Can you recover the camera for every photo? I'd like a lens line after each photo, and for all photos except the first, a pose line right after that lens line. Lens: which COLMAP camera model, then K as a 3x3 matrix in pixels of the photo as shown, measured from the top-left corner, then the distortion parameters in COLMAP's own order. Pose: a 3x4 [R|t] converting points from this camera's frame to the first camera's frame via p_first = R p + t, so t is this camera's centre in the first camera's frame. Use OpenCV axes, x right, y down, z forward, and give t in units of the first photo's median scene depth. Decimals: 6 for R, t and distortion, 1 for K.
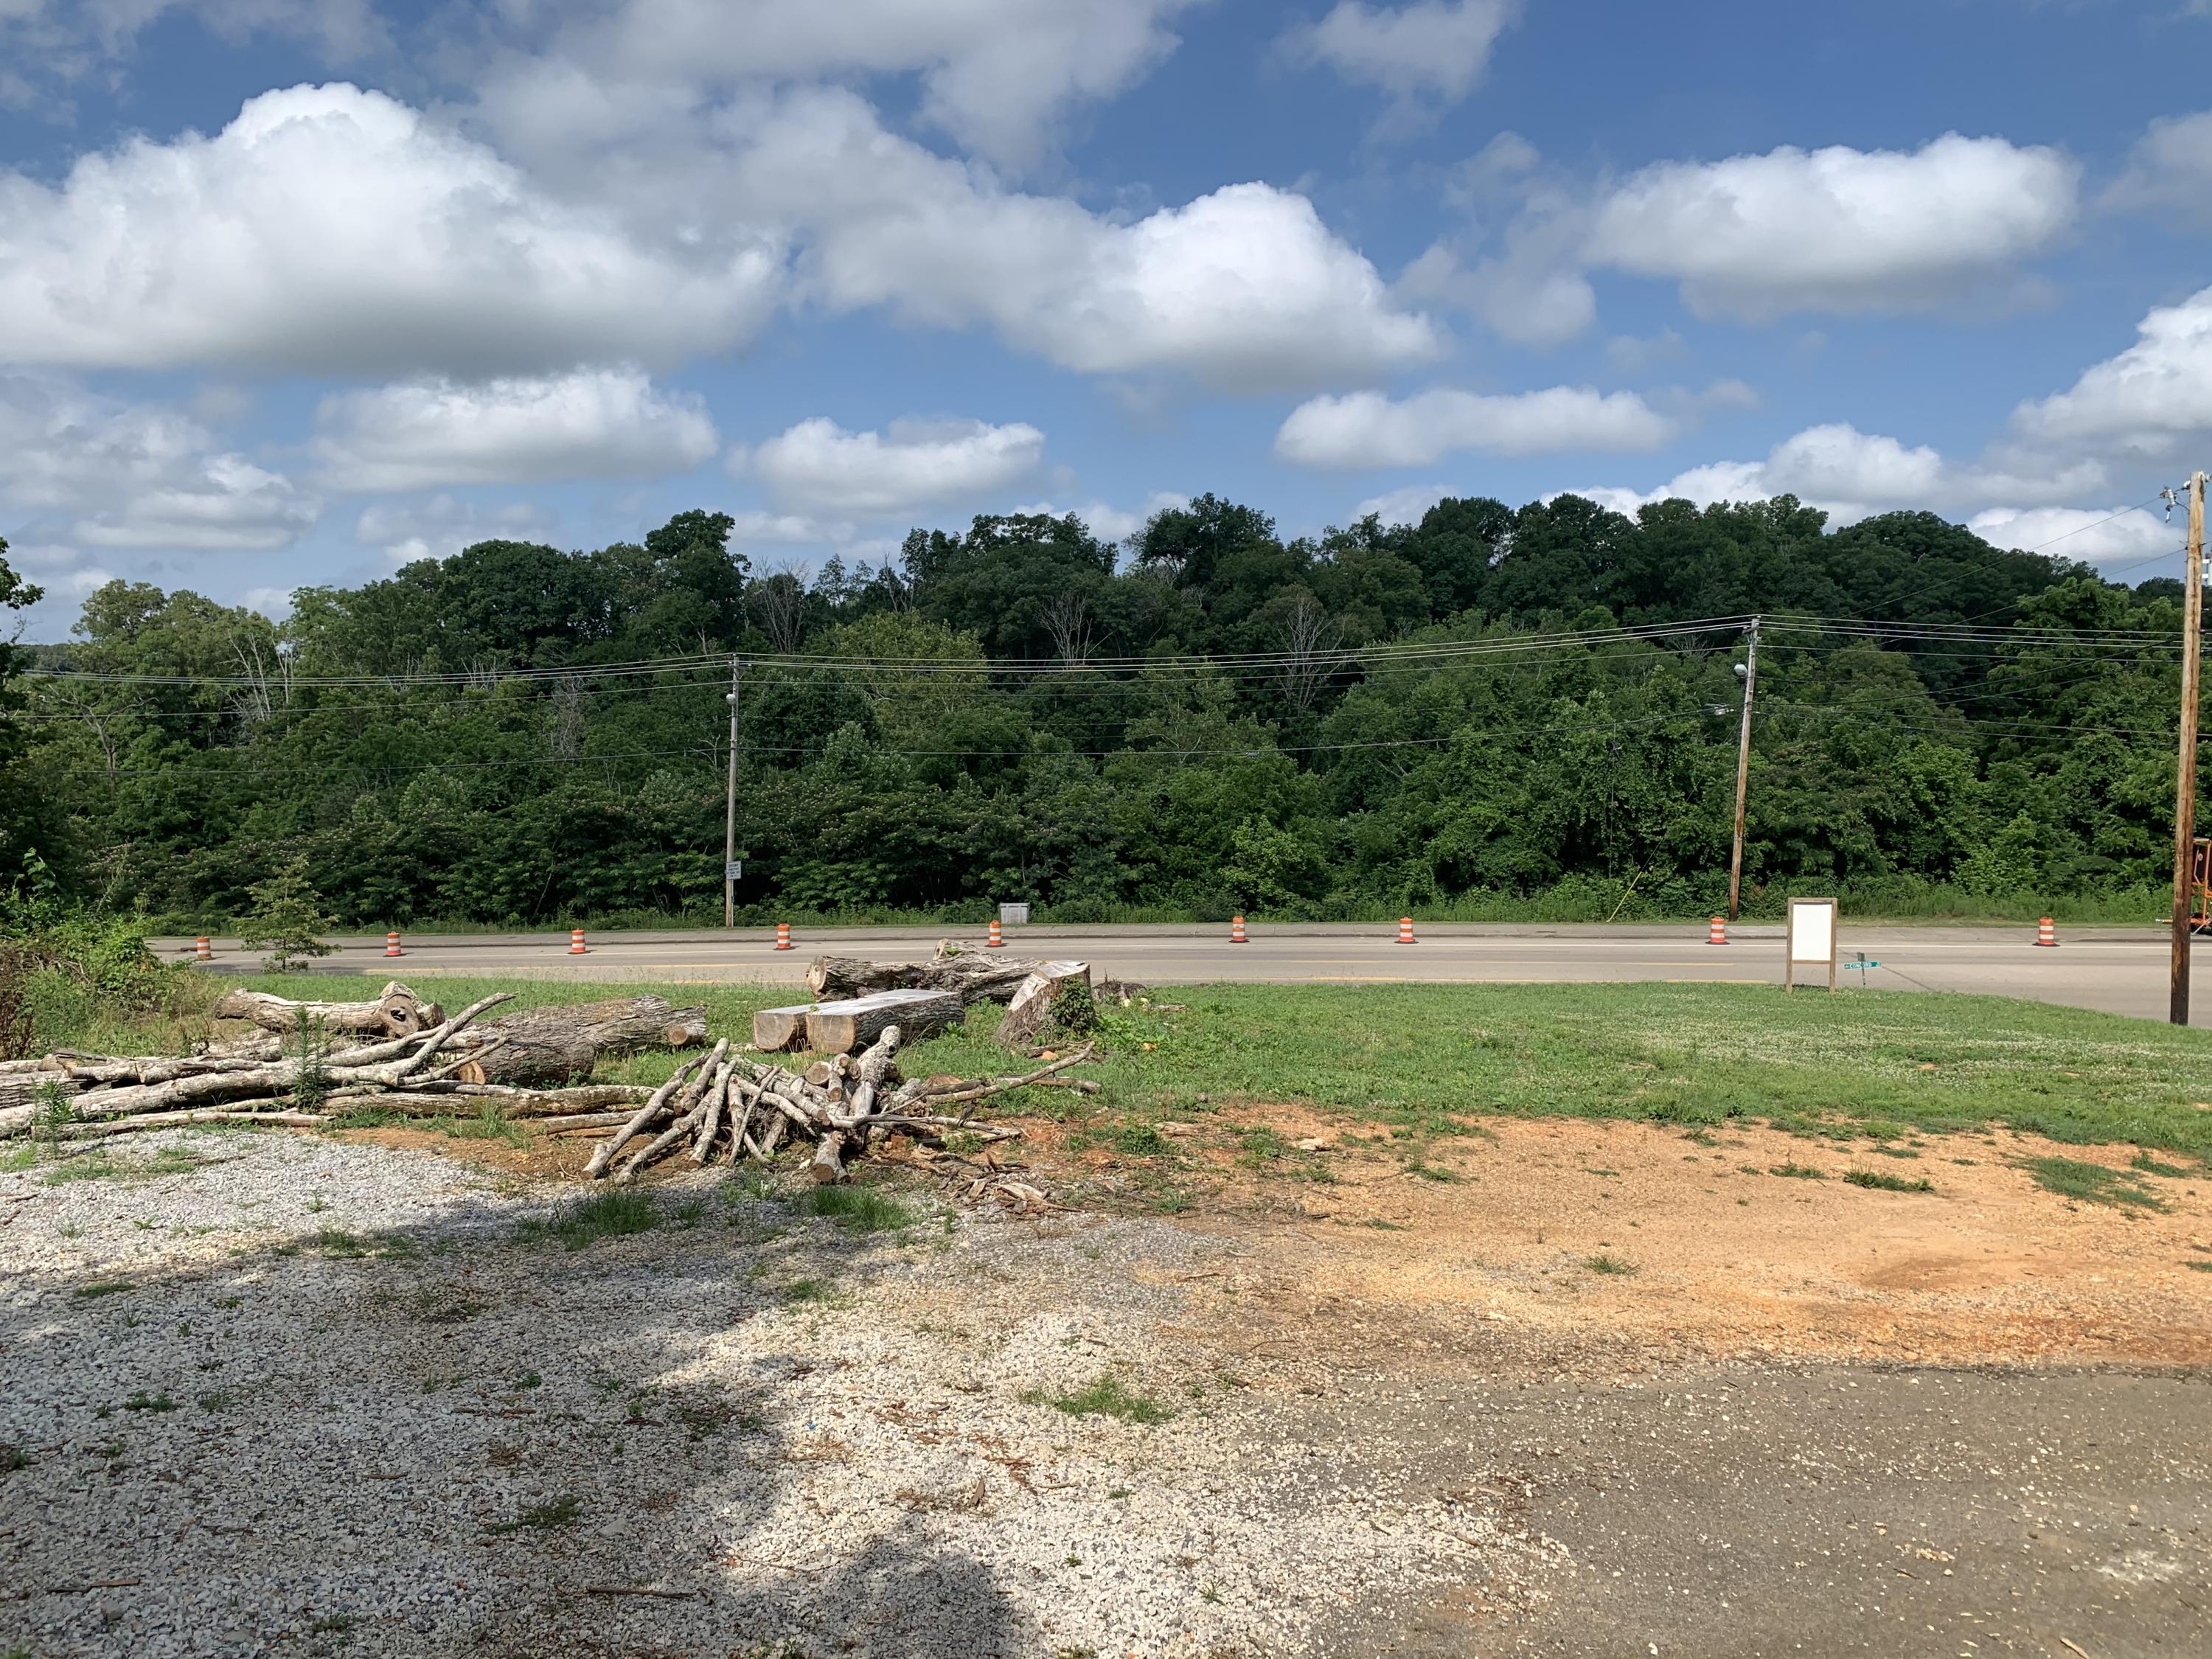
lens RADIAL K [[1710.8, 0, 1105.9], [0, 1710.8, 816.9], [0, 0, 1]] dist [0.048350, -0.062635]
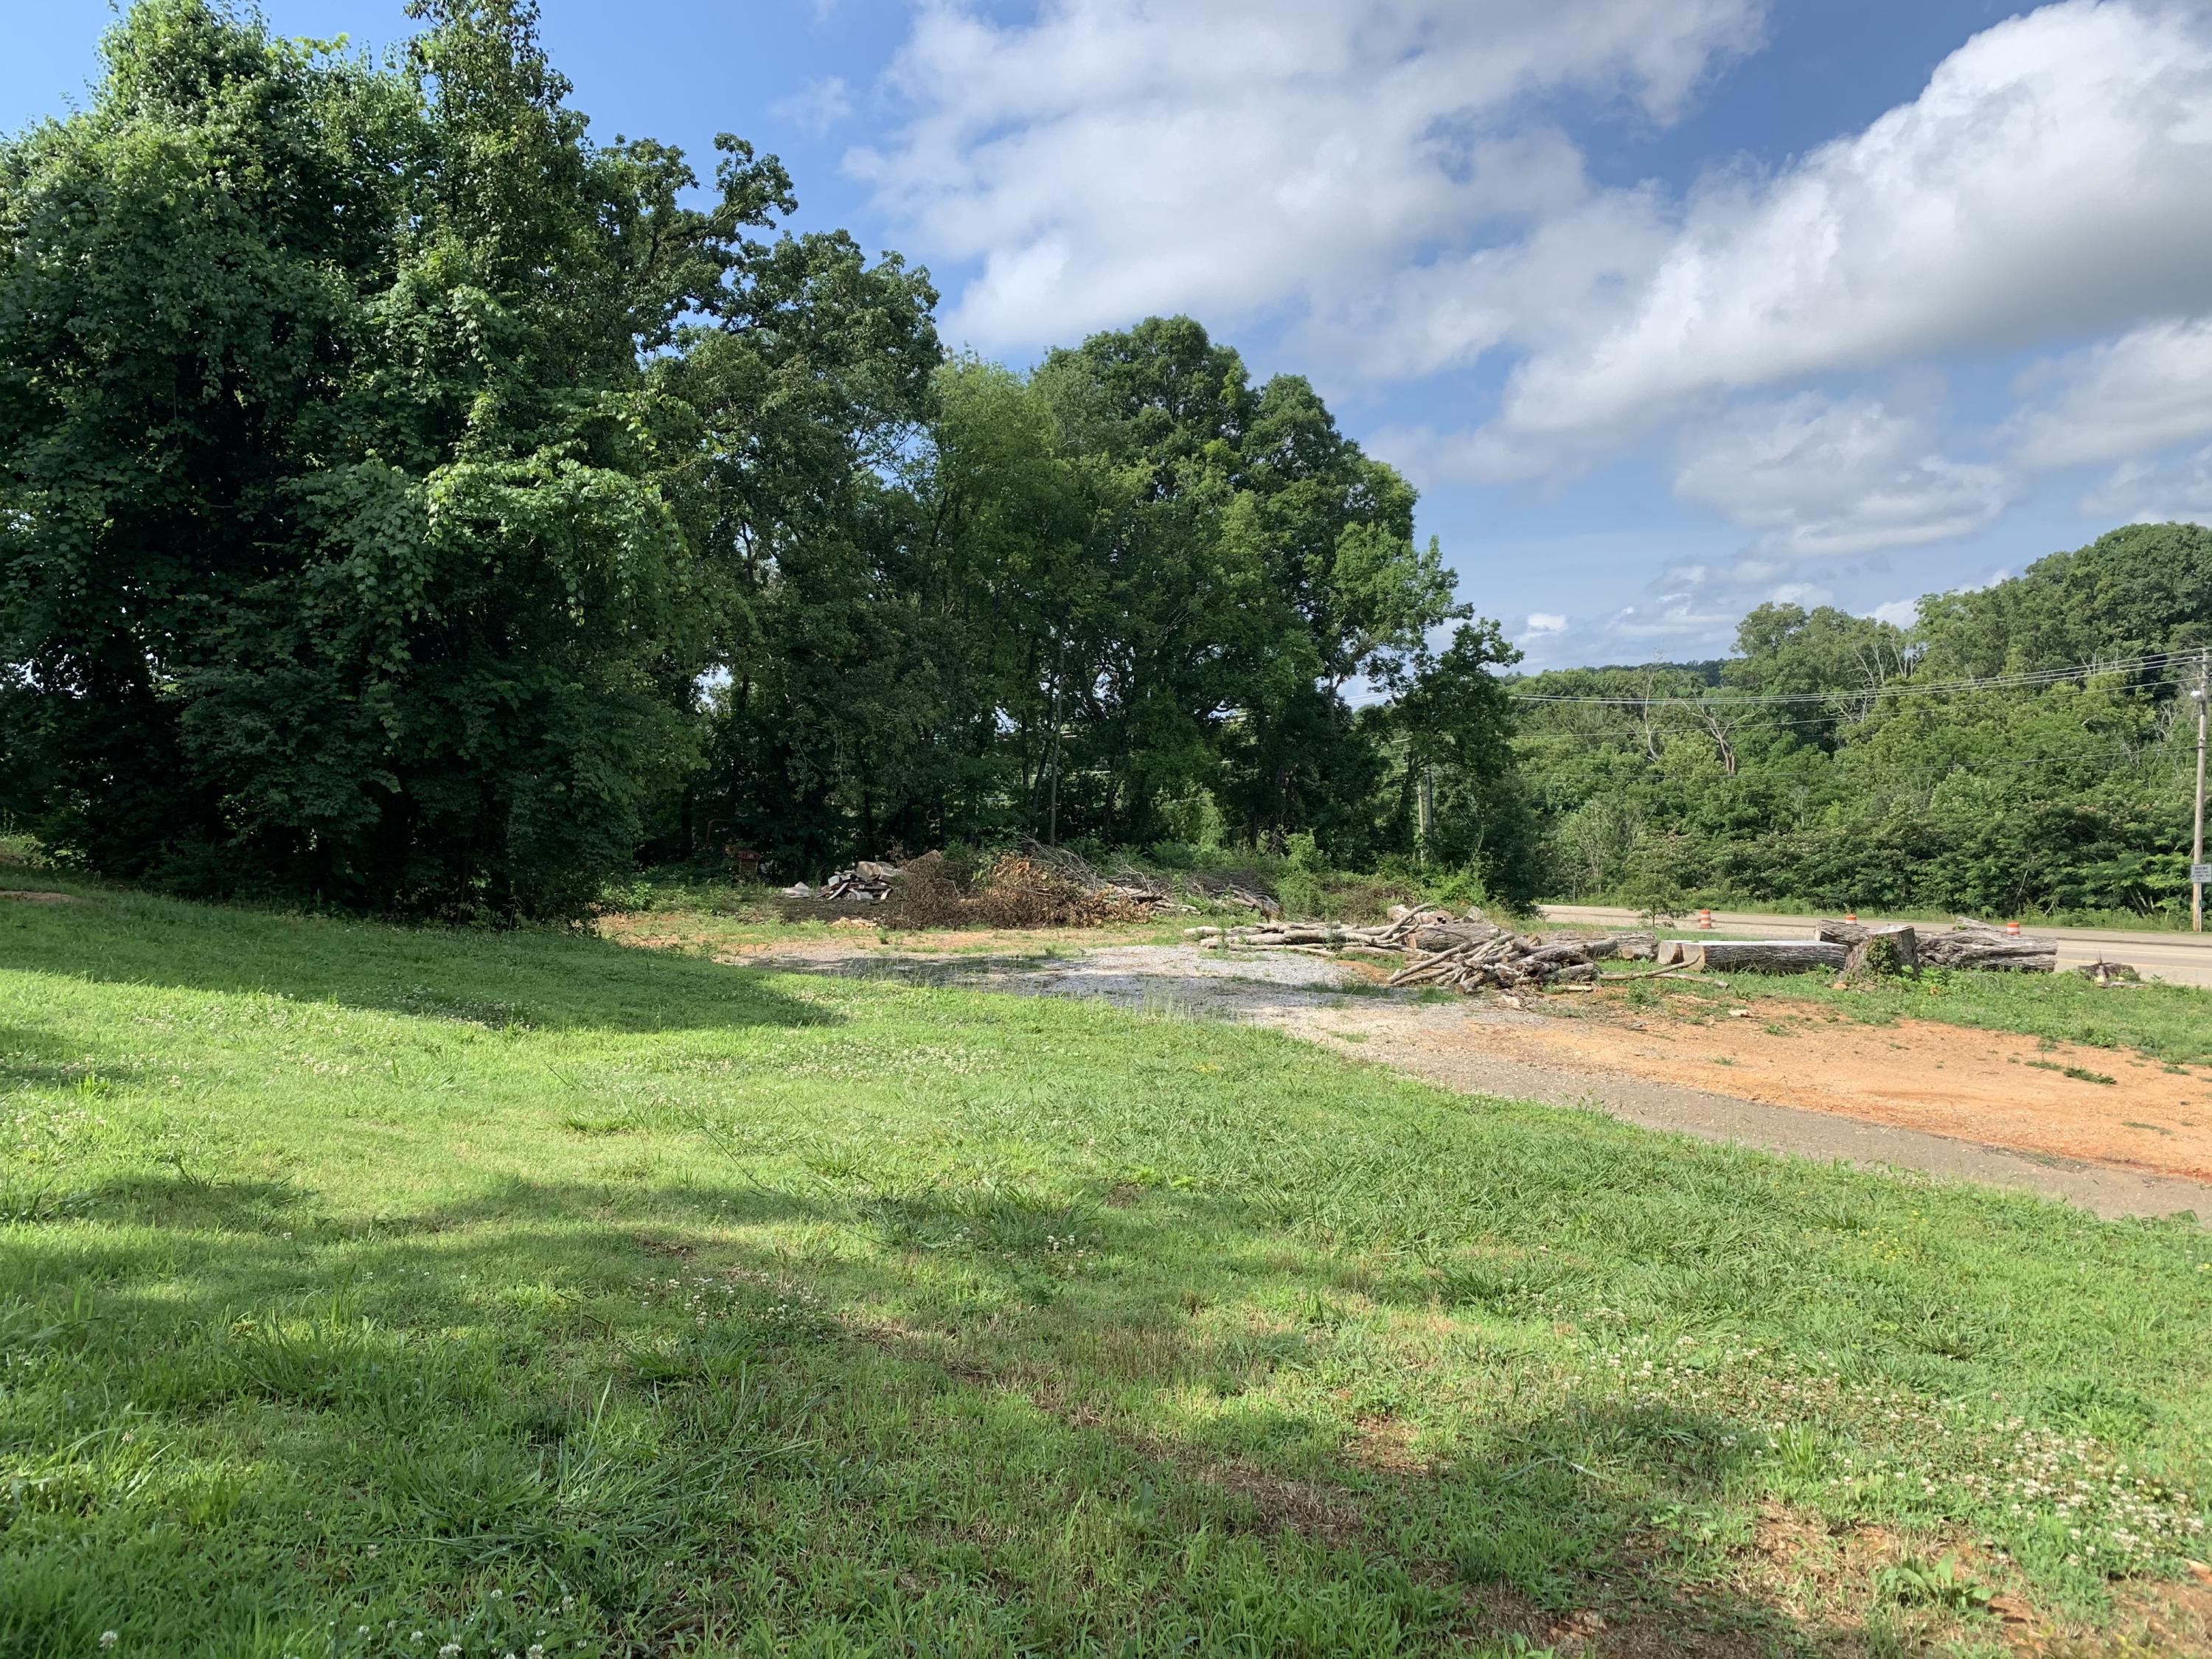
lens RADIAL K [[1710.8, 0, 1106.5], [0, 1710.8, 827.4], [0, 0, 1]] dist [0.048350, -0.062635]
pose [[0.609661, 0.017650, -0.792465, 0.119309], [-0.012106, 0.999843, 0.012955, 0.000170], [0.792570, 0.001696, 0.609779, -0.054761]]
